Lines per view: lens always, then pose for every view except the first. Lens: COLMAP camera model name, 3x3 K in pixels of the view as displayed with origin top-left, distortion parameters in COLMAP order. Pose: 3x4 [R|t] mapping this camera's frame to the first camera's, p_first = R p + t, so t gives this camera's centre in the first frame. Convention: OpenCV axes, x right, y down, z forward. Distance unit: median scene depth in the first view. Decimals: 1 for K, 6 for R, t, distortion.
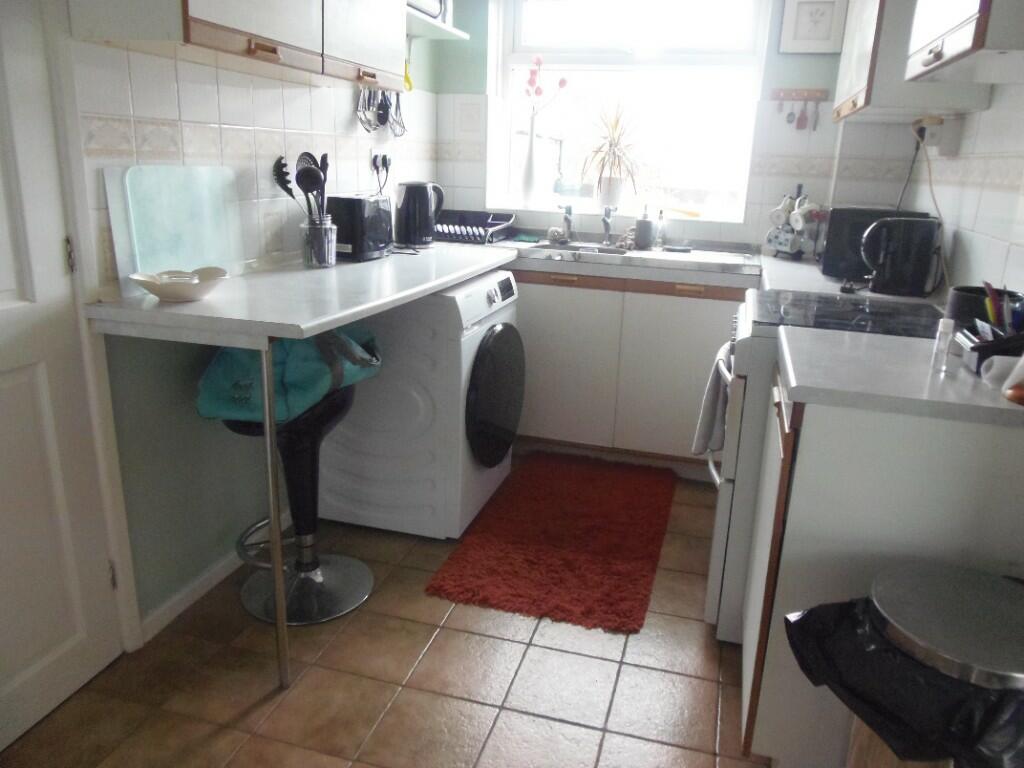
lens RADIAL K [[759.6, 0, 511.4], [0, 759.6, 384.1], [0, 0, 1]] dist [0.004486, -0.005445]
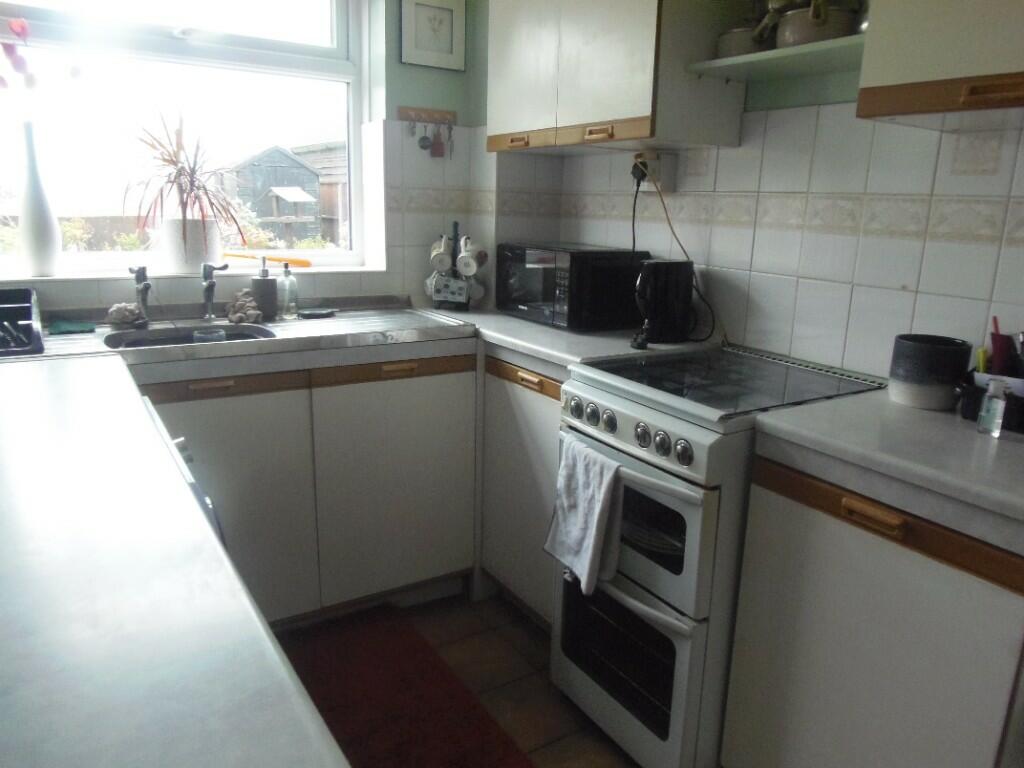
lens RADIAL K [[759.6, 0, 512.8], [0, 759.6, 381.9], [0, 0, 1]] dist [0.004486, -0.005445]
pose [[0.635429, -0.199531, 0.745934, -0.242105], [0.214016, 0.973699, 0.078146, -0.140024], [-0.741908, 0.109985, 0.661420, 0.407989]]
